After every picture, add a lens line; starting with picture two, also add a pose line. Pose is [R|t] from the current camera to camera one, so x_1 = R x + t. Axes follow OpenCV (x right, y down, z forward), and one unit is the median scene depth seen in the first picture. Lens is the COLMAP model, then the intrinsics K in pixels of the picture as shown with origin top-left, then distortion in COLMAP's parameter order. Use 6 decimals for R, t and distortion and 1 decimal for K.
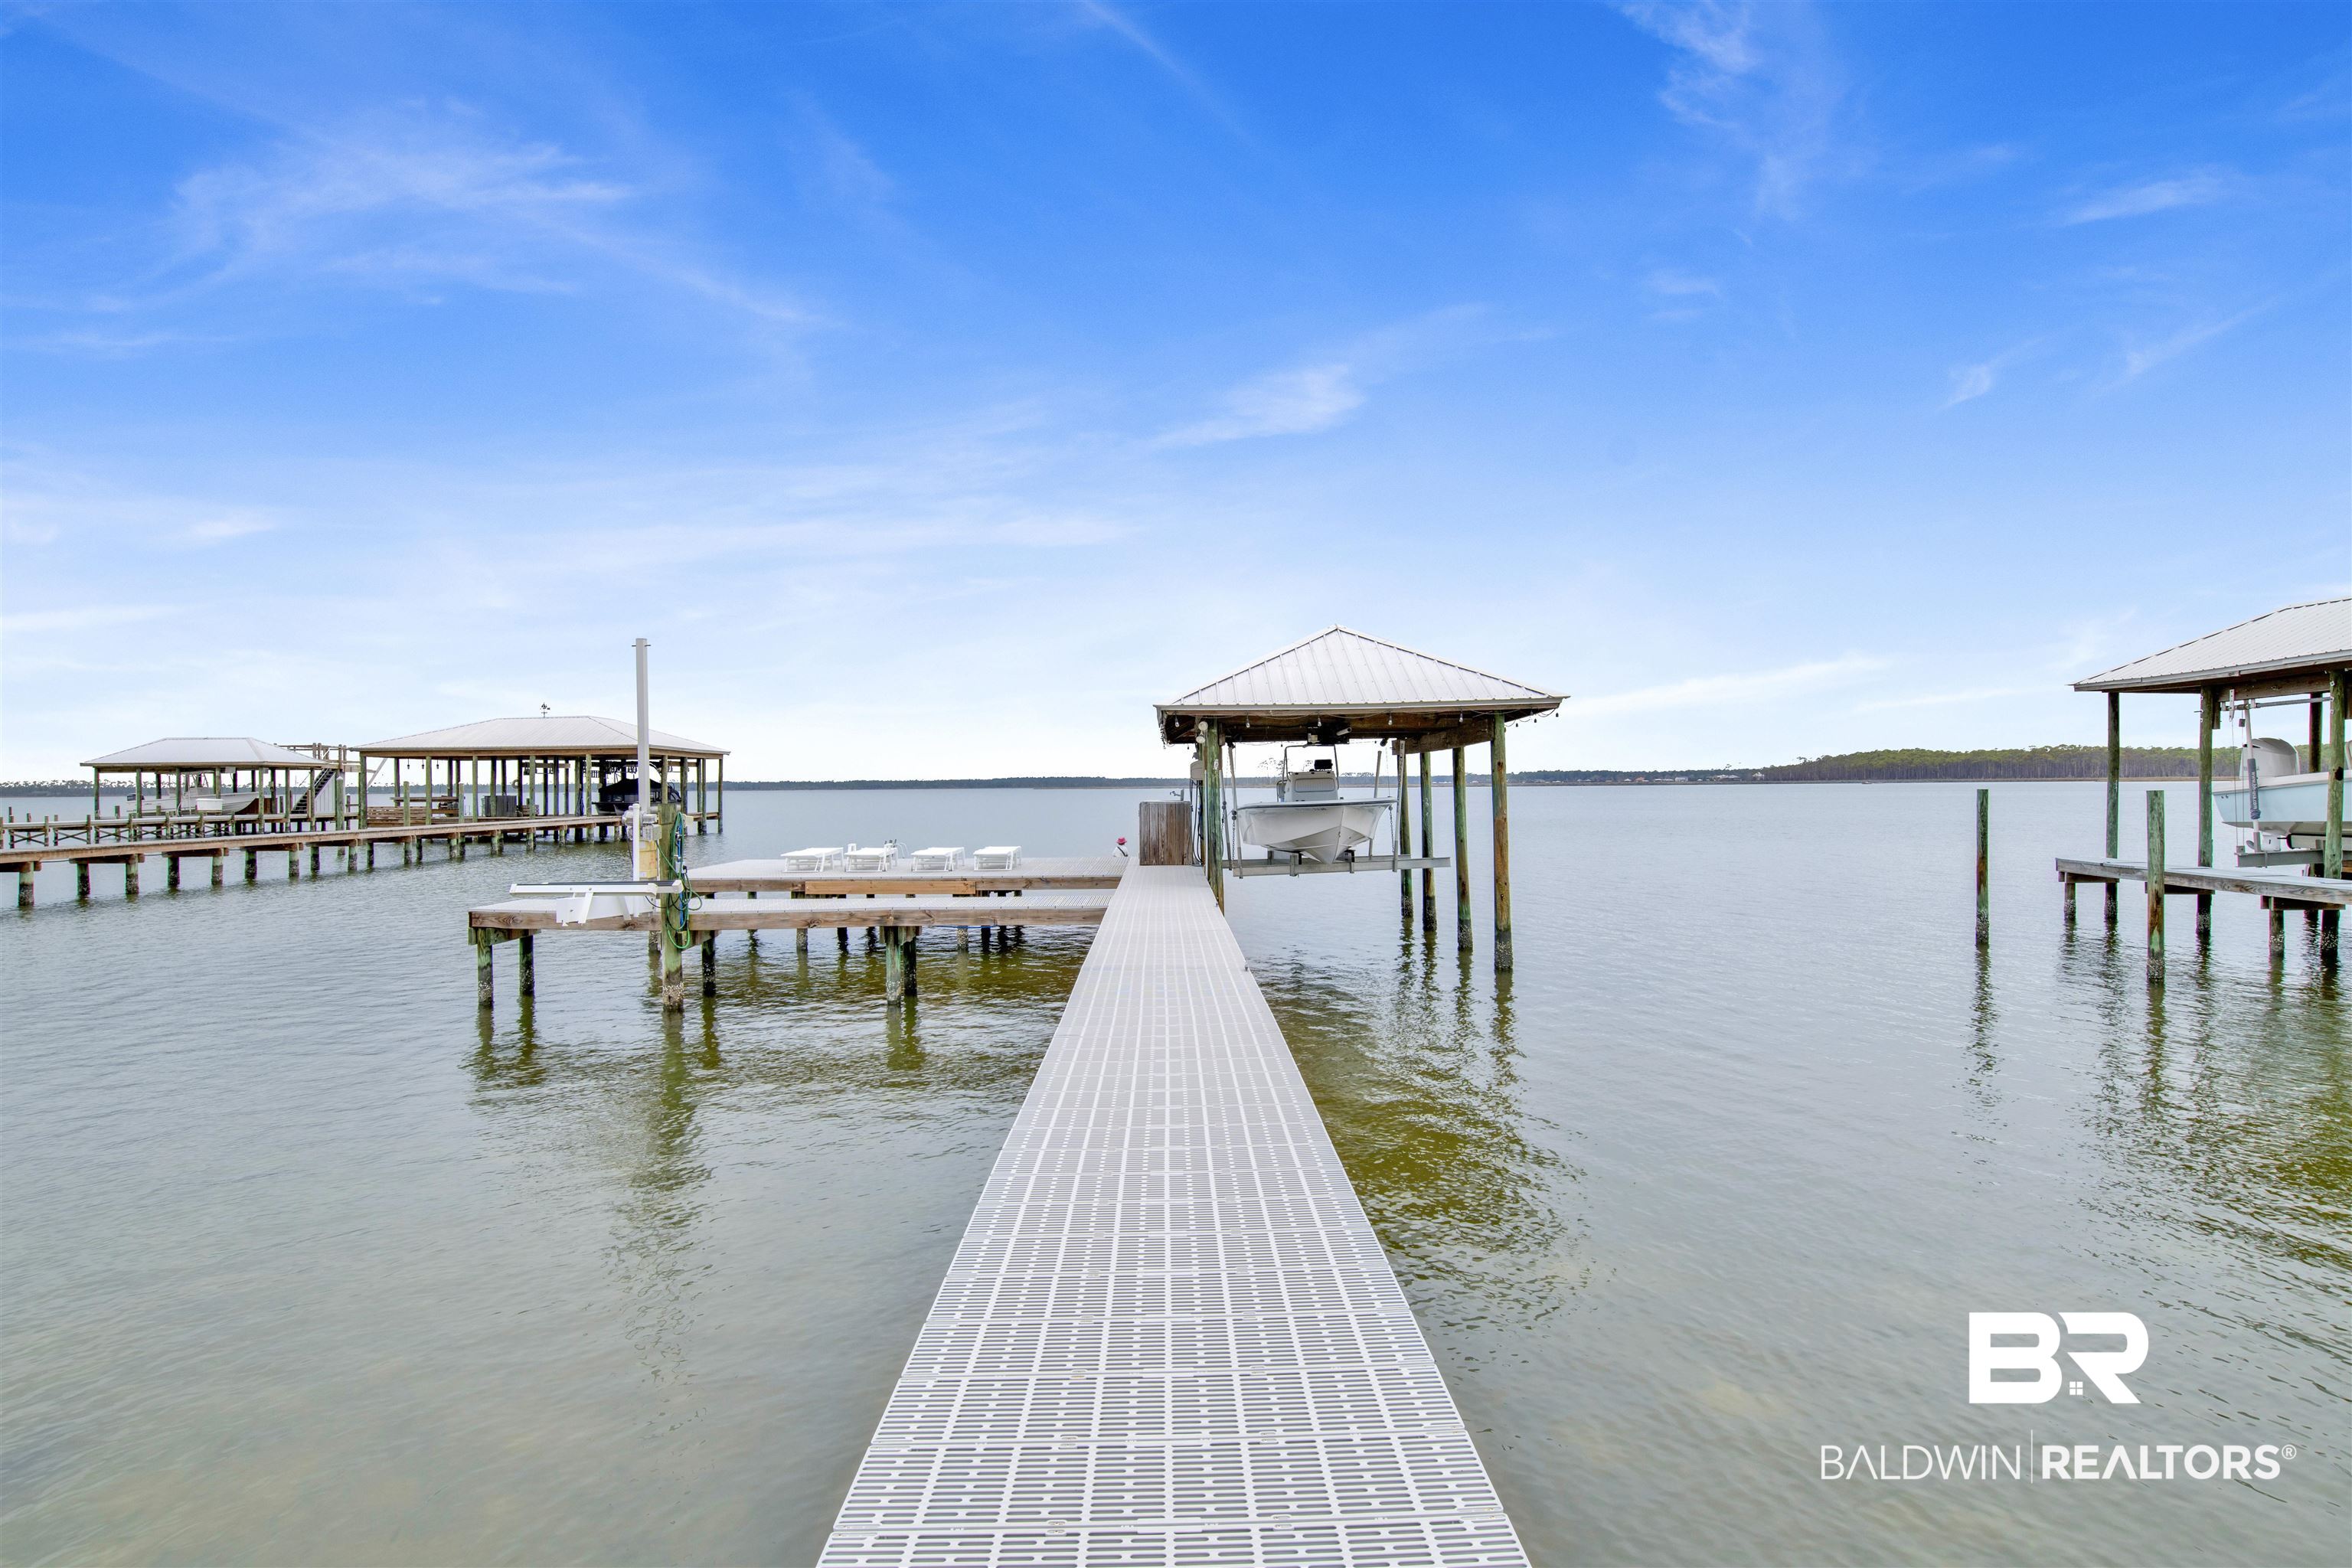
lens RADIAL K [[1273.4, 0, 1160.8], [0, 1273.4, 788.1], [0, 0, 1]] dist [-0.044330, -0.000039]
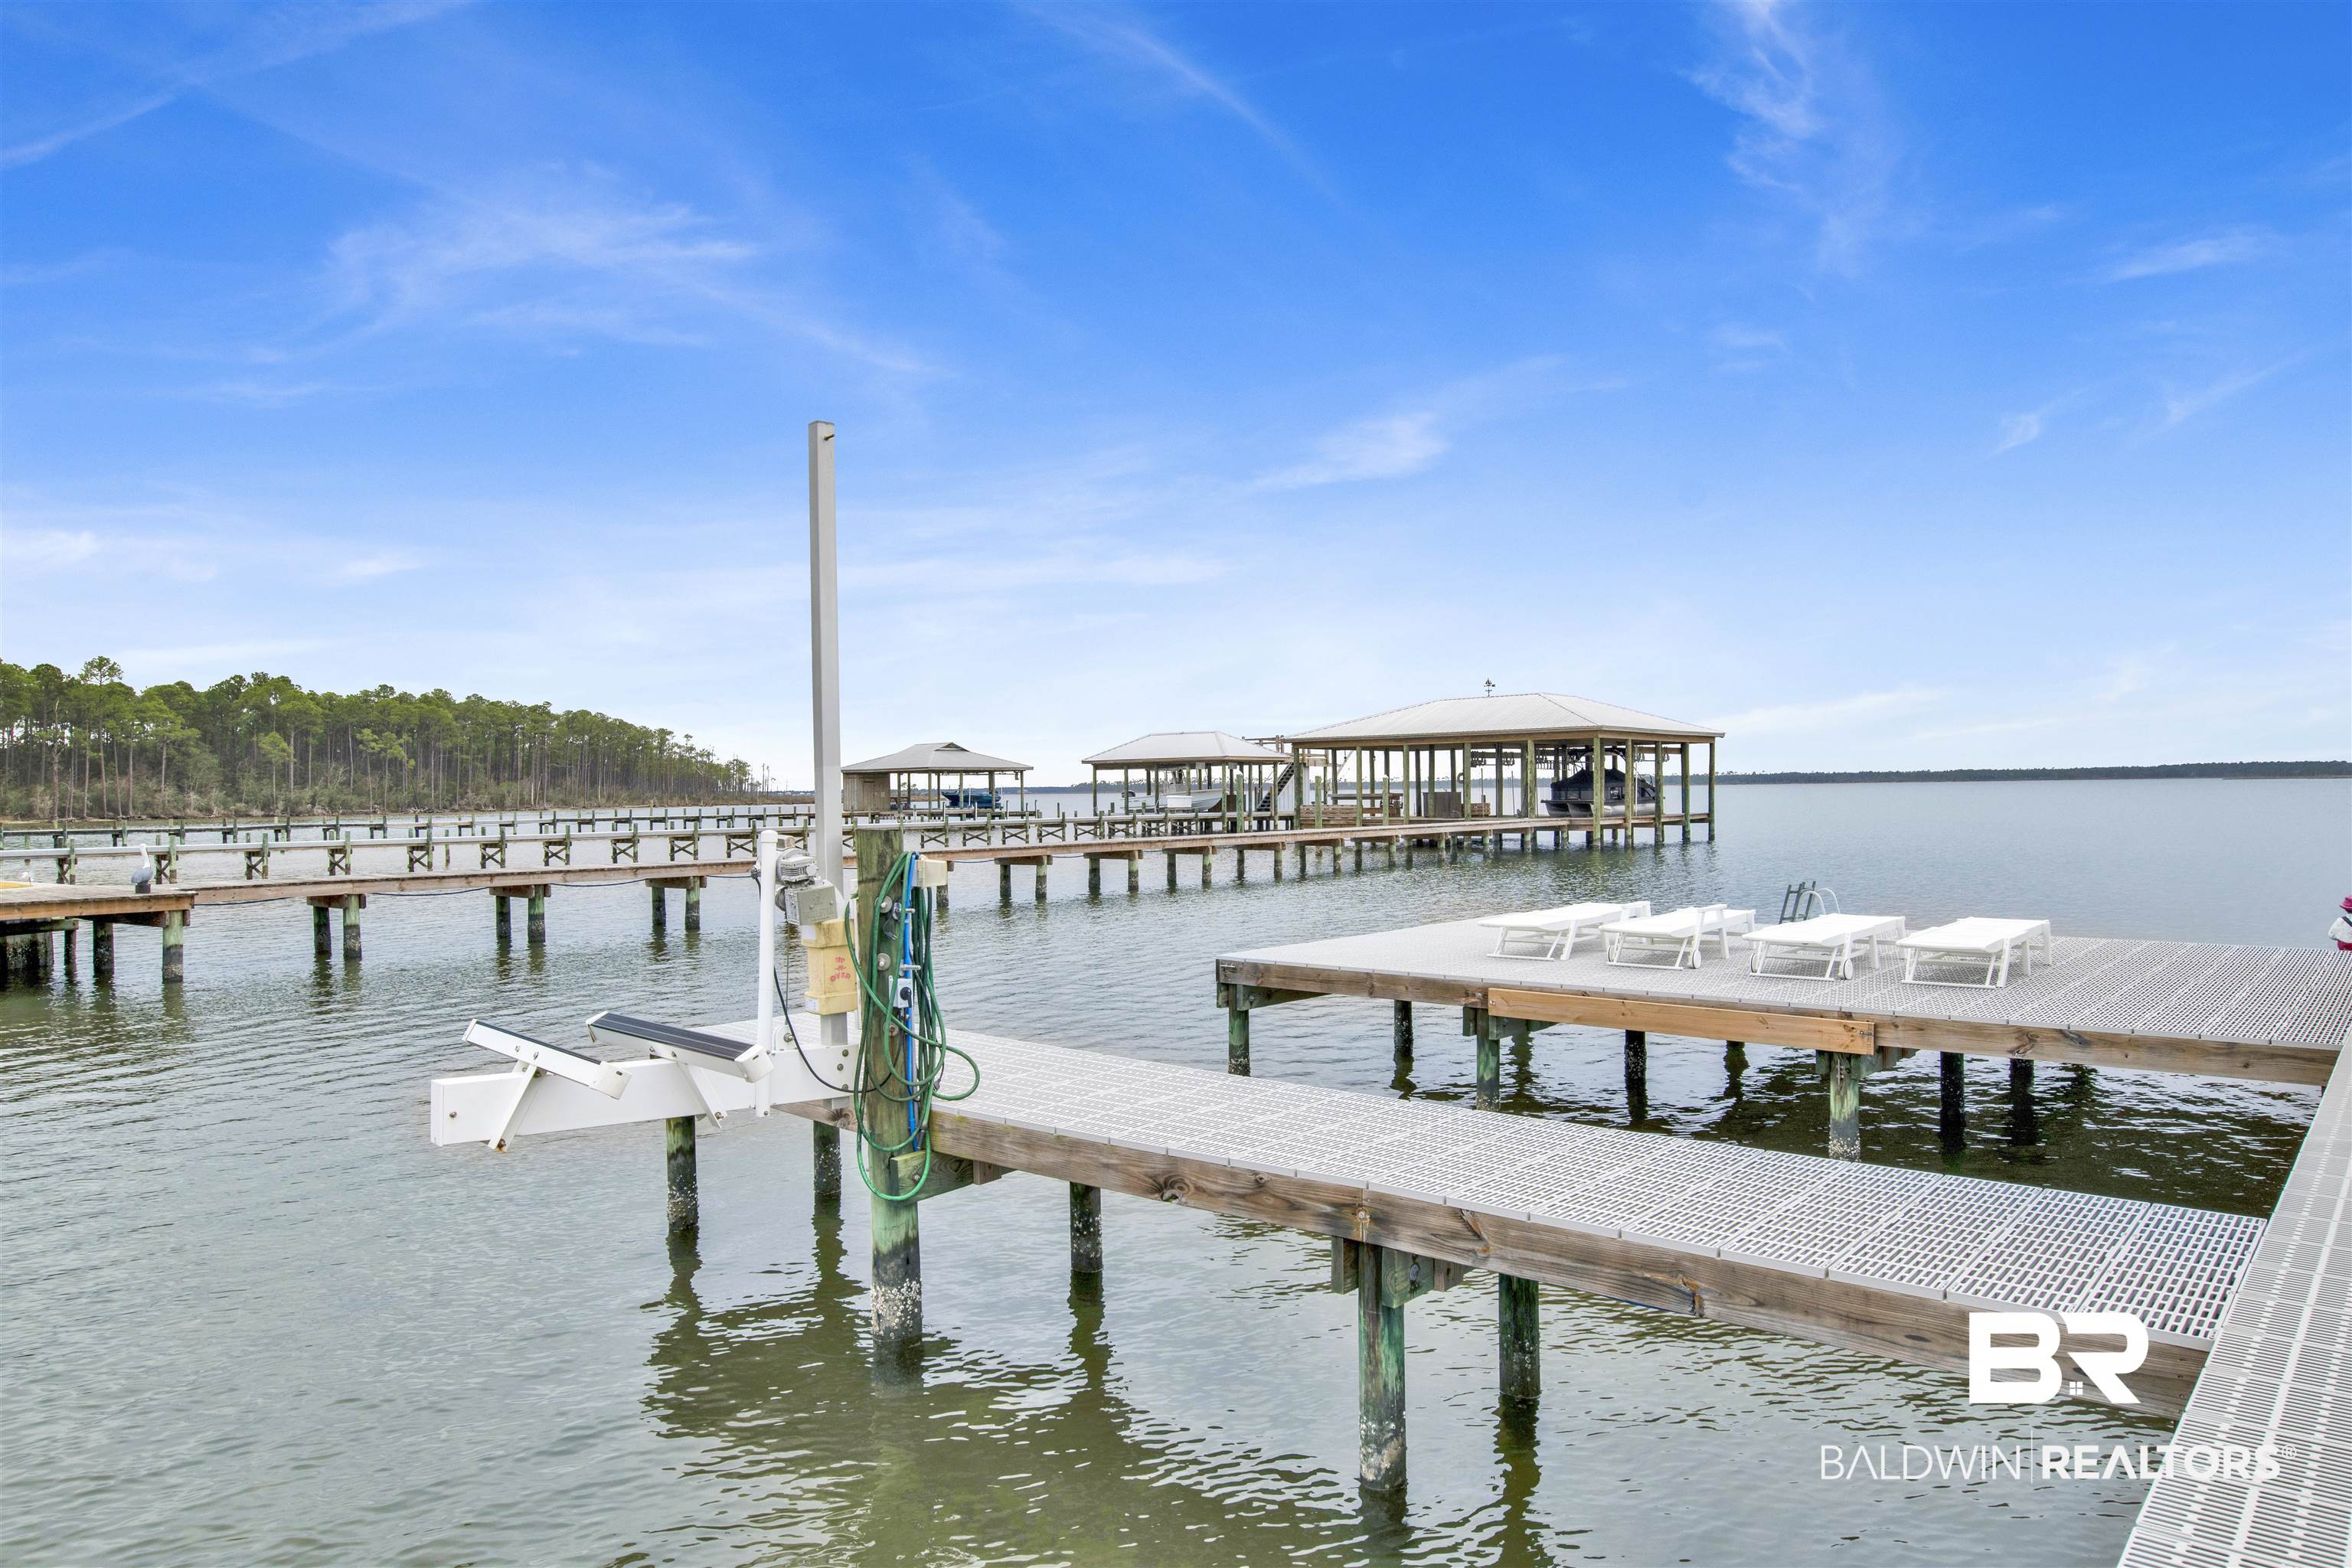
lens RADIAL K [[1490.9, 0, 1176.0], [0, 1490.9, 784.0], [0, 0, 1]] dist [-0.067060, 0.000237]
pose [[0.747947, -0.004510, -0.663743, -0.001452], [0.005810, 0.999983, -0.000248, -0.000261], [0.663733, -0.003671, 0.747961, 0.129603]]
